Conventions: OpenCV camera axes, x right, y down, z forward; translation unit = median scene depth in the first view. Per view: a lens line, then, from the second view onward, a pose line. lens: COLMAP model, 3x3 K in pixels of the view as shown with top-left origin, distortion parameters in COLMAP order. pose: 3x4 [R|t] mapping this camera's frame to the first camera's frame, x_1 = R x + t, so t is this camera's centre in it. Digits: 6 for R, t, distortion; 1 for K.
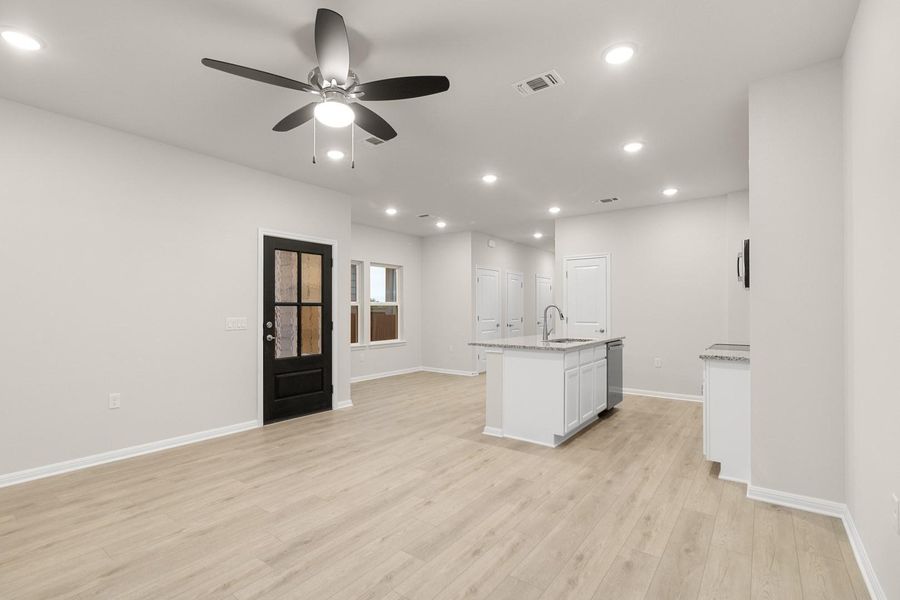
lens RADIAL K [[425.8, 0, 436.4], [0, 425.8, 310.0], [0, 0, 1]] dist [0.003299, 0.000492]
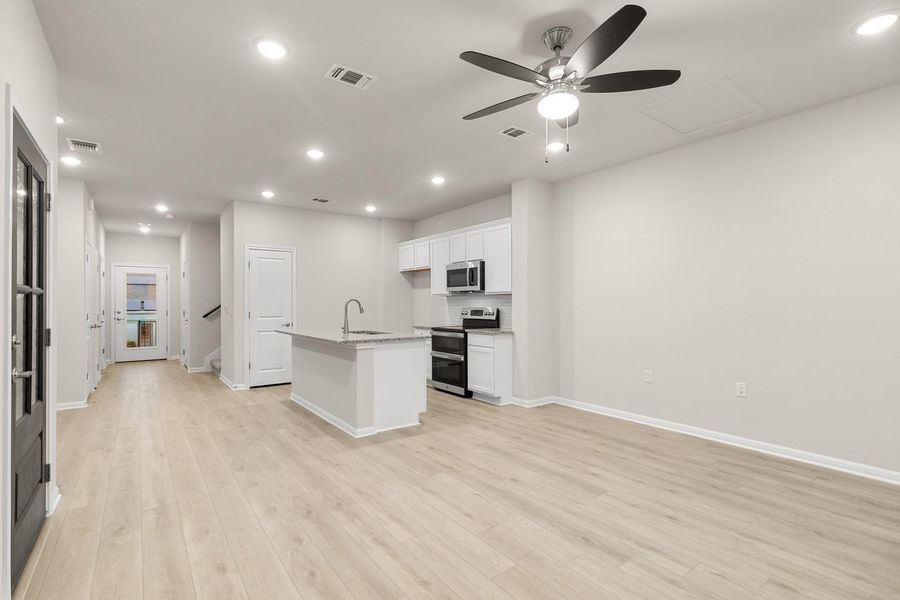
lens RADIAL K [[420.5, 0, 450.0], [0, 420.5, 300.0], [0, 0, 1]] dist [0.005430, 0.000697]
pose [[0.268240, 0.007652, 0.963322, -0.846606], [-0.000800, 0.999970, -0.007721, -0.003388], [-0.963352, 0.001300, 0.268239, 0.657179]]
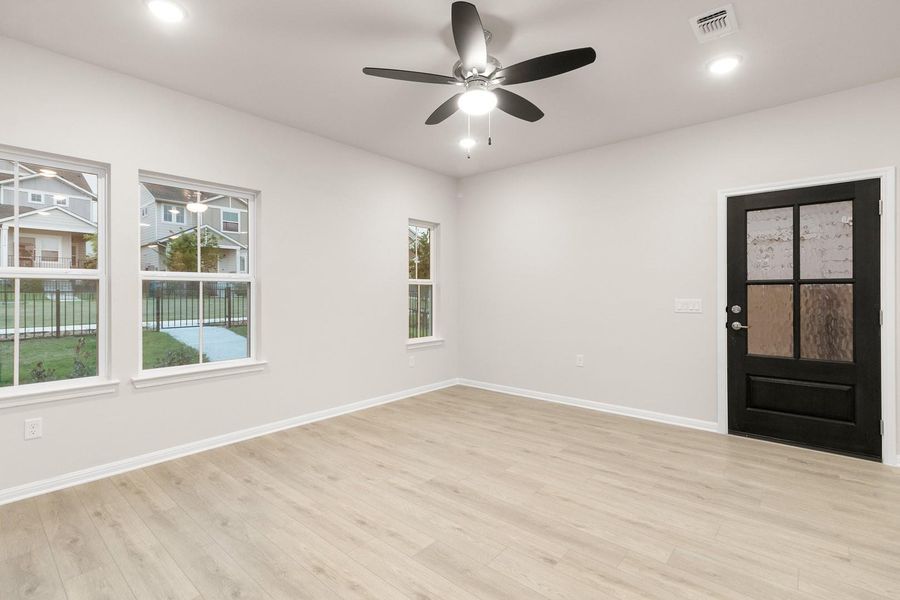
lens RADIAL K [[413.9, 0, 447.7], [0, 413.9, 295.3], [0, 0, 1]] dist [0.001742, 0.000332]
pose [[-0.058145, 0.010026, -0.998258, 0.515819], [0.002849, 0.999947, 0.009877, -0.000176], [0.998304, -0.002270, -0.058170, 0.659345]]
